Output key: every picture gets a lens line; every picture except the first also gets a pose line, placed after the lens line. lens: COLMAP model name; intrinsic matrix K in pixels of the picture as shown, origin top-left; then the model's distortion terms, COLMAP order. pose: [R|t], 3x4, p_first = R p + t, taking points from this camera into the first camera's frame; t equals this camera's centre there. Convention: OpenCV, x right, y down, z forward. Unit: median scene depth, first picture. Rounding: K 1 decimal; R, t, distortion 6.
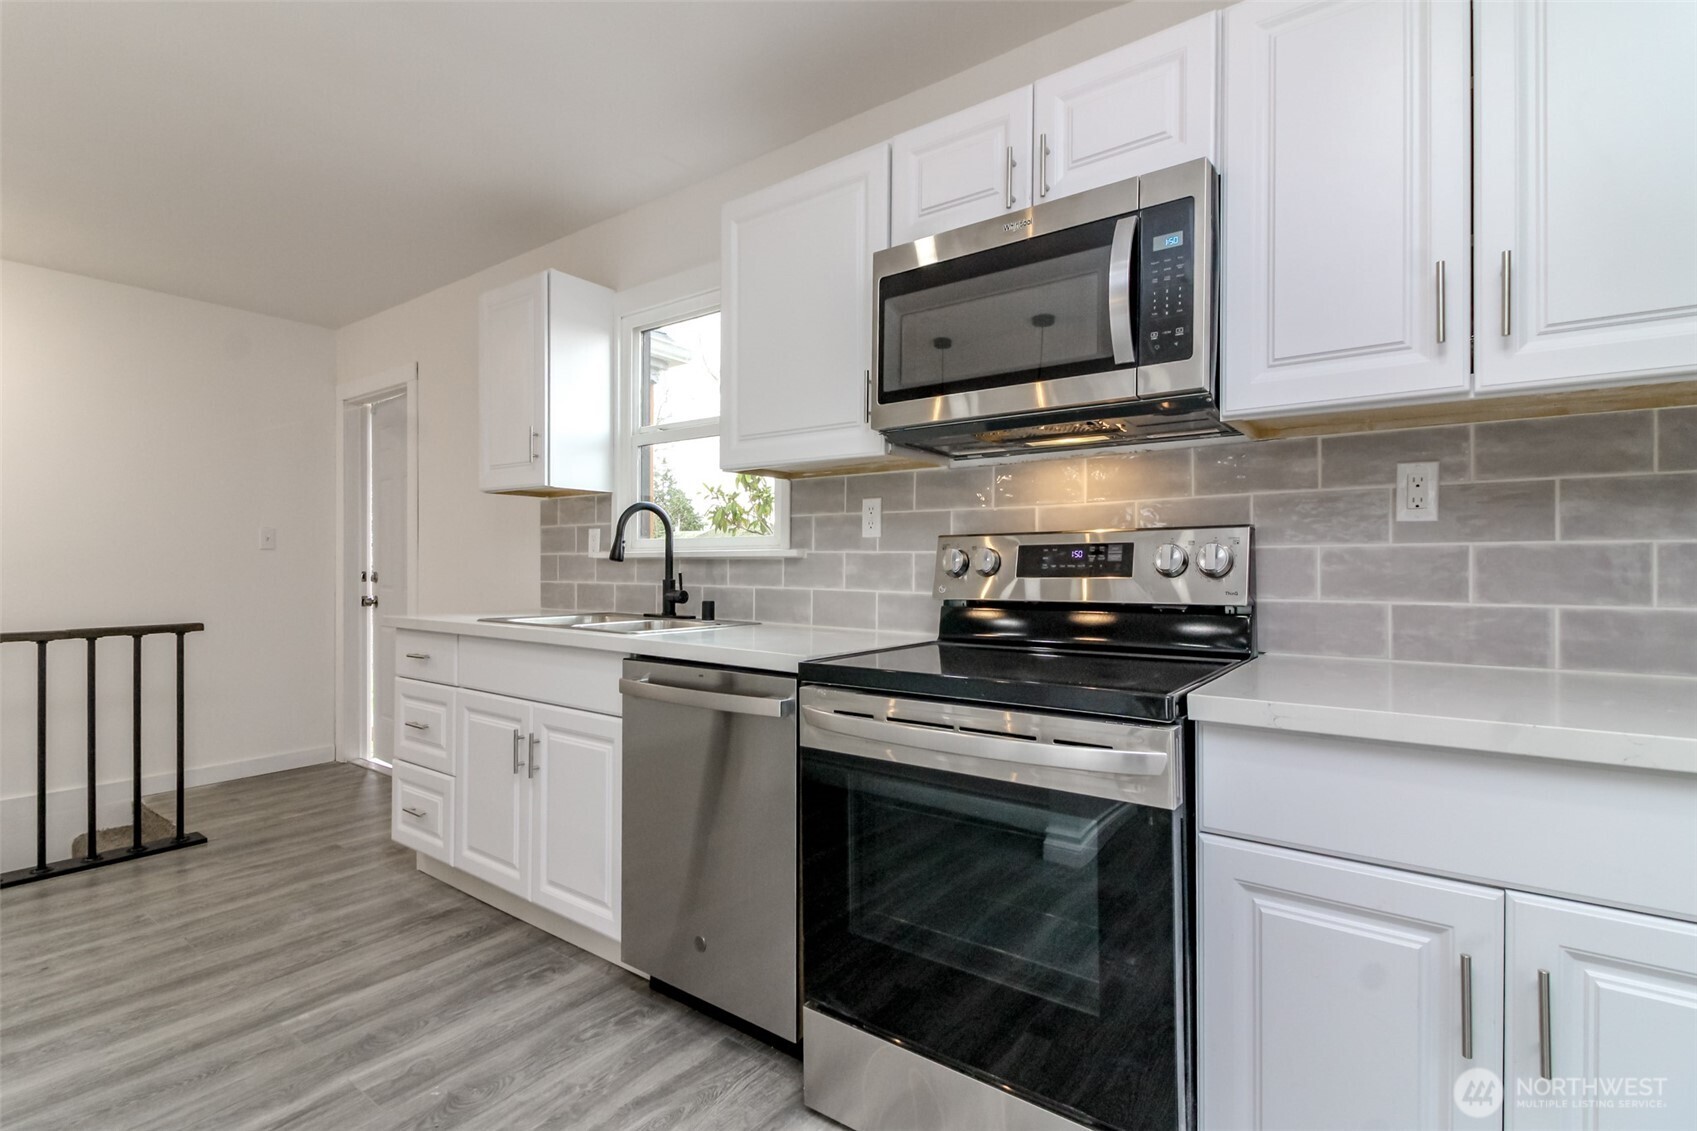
lens RADIAL K [[795.4, 0, 903.2], [0, 795.4, 567.6], [0, 0, 1]] dist [0.008603, -0.007067]
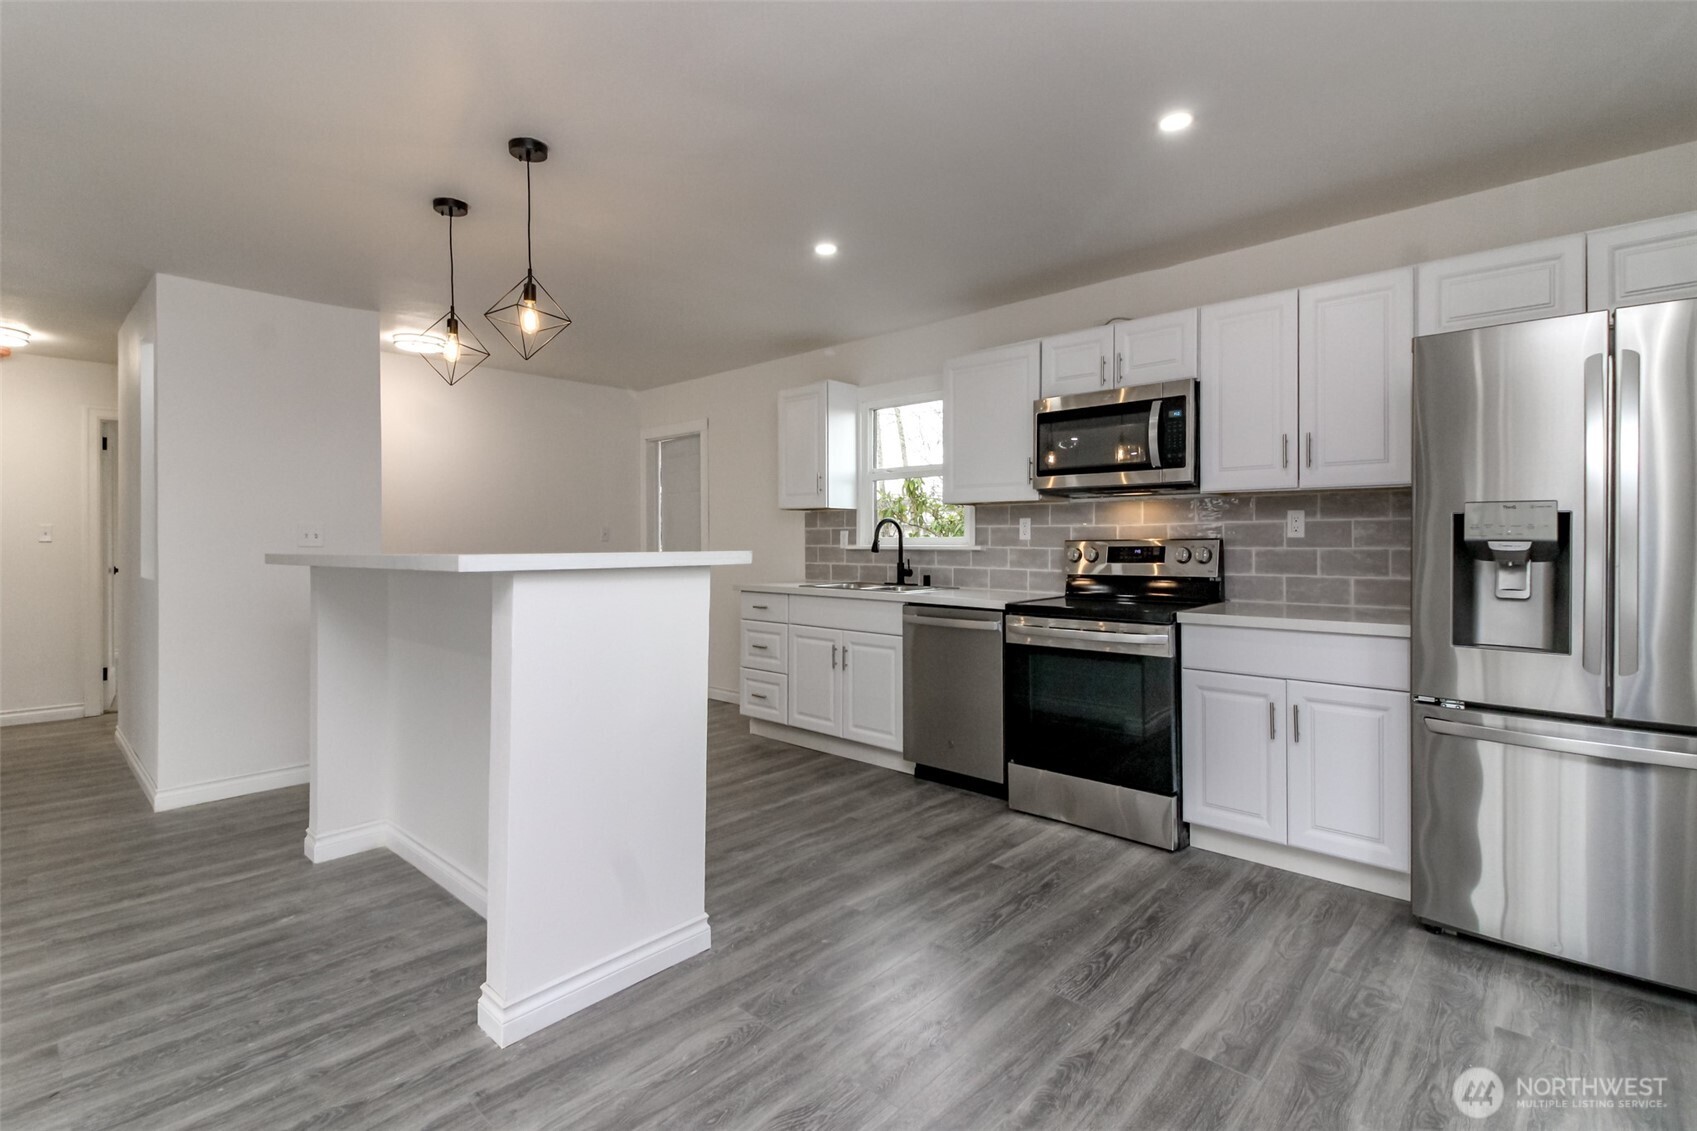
lens RADIAL K [[795.4, 0, 912.6], [0, 795.4, 539.7], [0, 0, 1]] dist [0.008603, -0.007067]
pose [[0.994851, -0.008071, -0.101024, -0.129219], [0.008160, 0.999967, 0.000466, -0.047596], [0.101017, -0.001288, 0.994884, -0.947558]]
